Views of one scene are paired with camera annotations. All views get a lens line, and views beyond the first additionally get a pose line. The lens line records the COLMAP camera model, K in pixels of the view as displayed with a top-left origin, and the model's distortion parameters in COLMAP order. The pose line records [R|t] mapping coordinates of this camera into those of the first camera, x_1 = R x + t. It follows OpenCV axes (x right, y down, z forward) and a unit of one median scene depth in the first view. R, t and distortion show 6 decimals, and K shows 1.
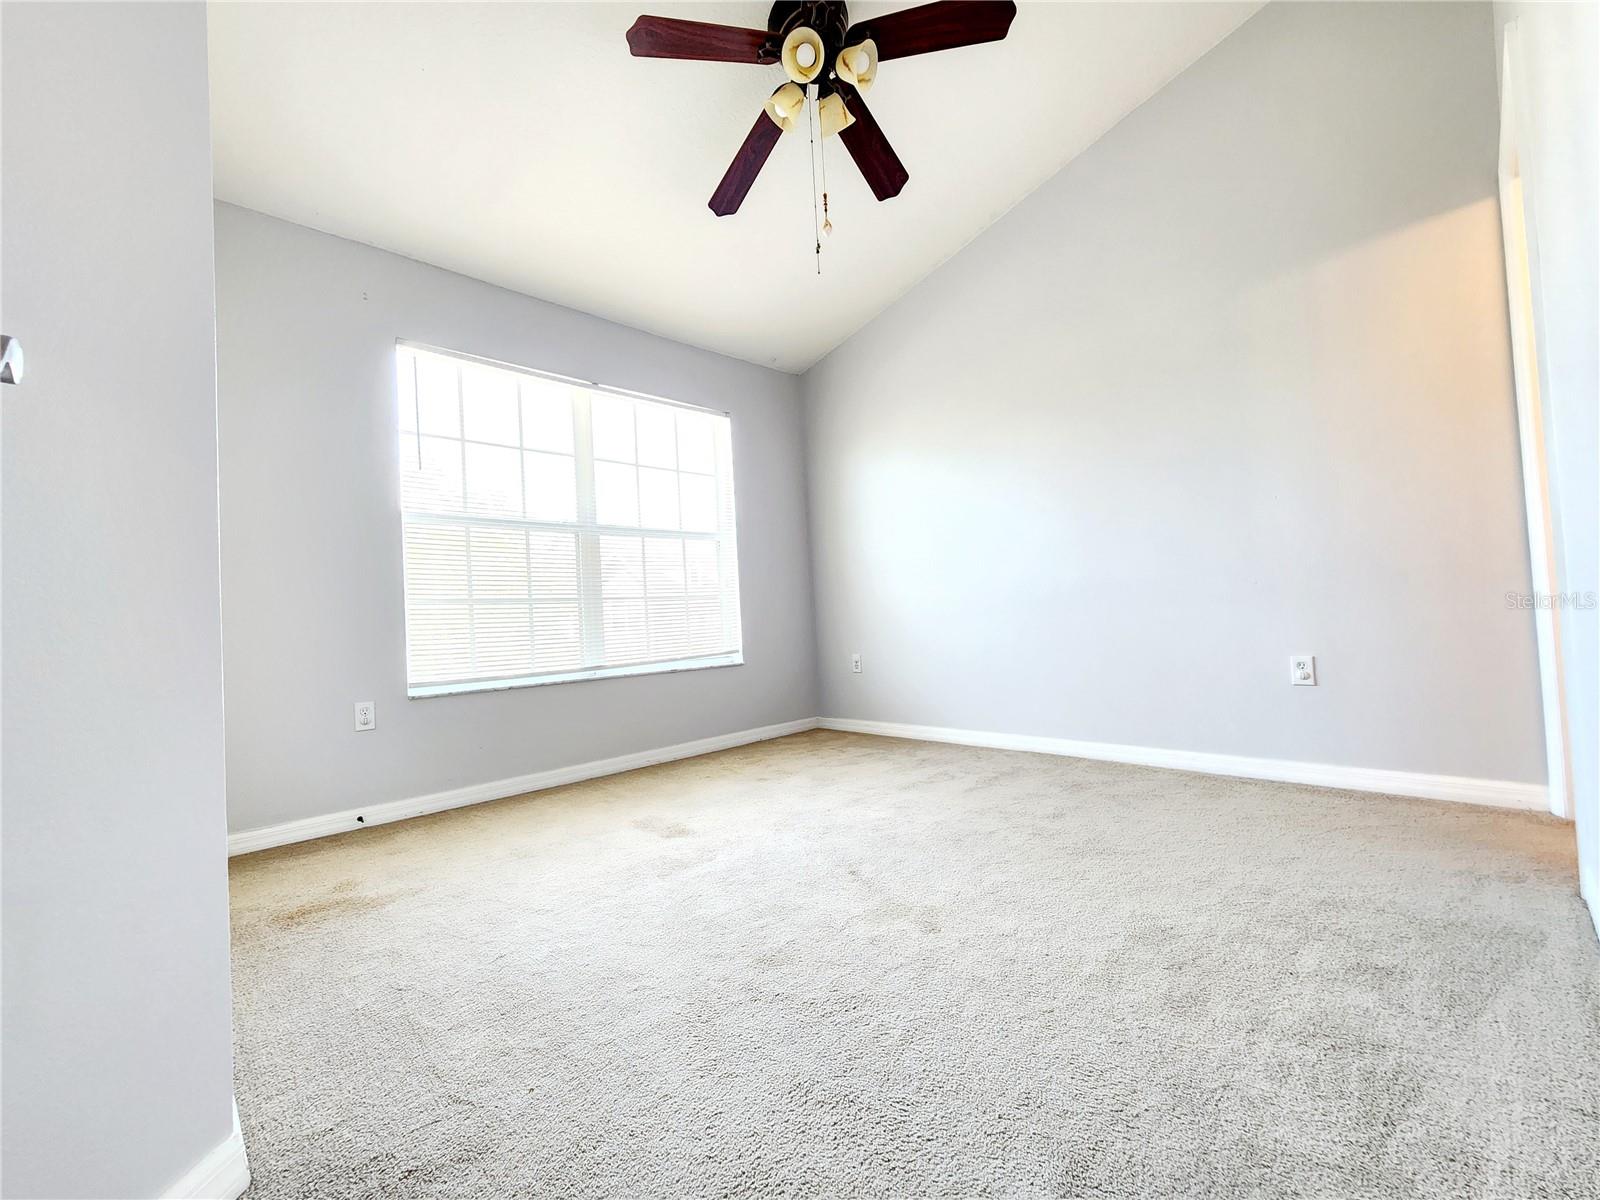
lens RADIAL K [[658.1, 0, 793.9], [0, 658.1, 594.8], [0, 0, 1]] dist [0.000494, 0.000572]
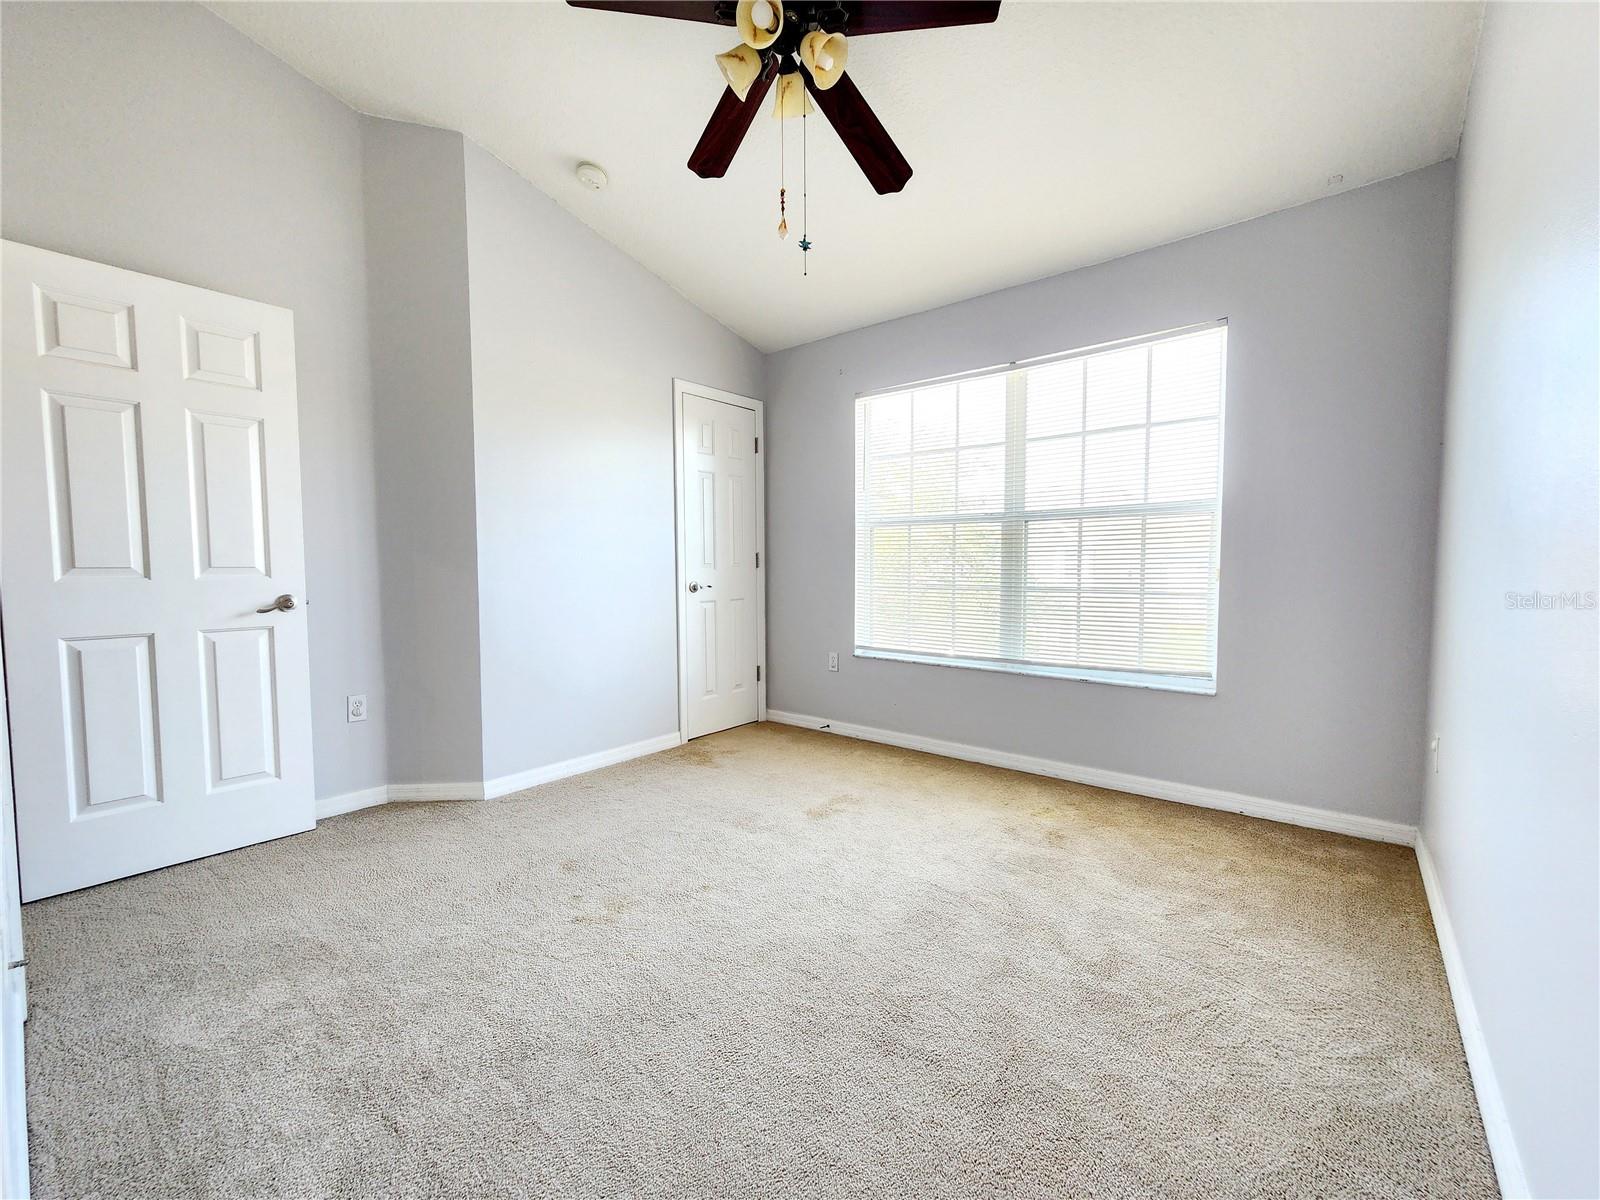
lens RADIAL K [[658.1, 0, 793.9], [0, 658.1, 594.8], [0, 0, 1]] dist [0.000494, 0.000572]
pose [[0.110960, 0.094183, -0.989352, 0.786608], [0.030385, 0.994713, 0.098101, -0.115865], [0.993360, -0.040946, 0.107511, 0.719461]]
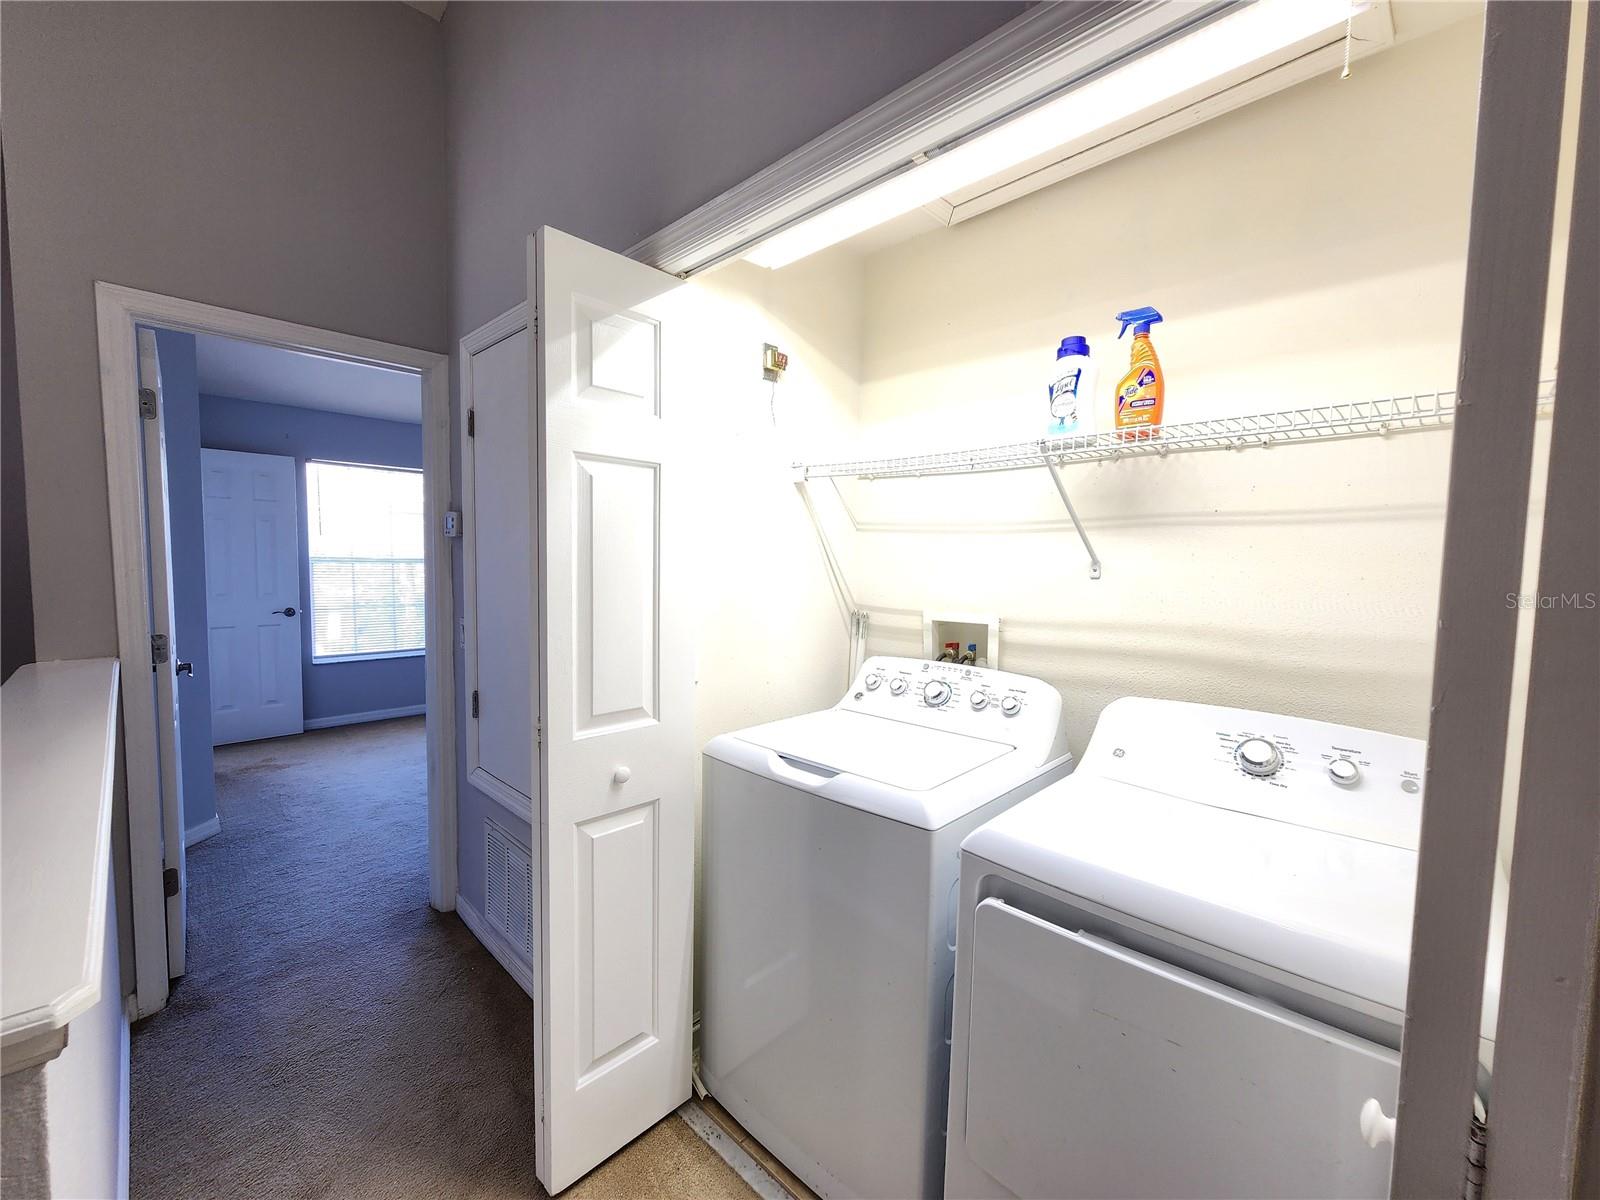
lens RADIAL K [[658.1, 0, 793.9], [0, 658.1, 594.8], [0, 0, 1]] dist [0.000494, 0.000572]
pose [[0.997596, 0.065526, 0.022565, 0.690055], [-0.067517, 0.992364, 0.103220, -0.314583], [-0.015629, -0.104495, 0.994403, -0.809792]]
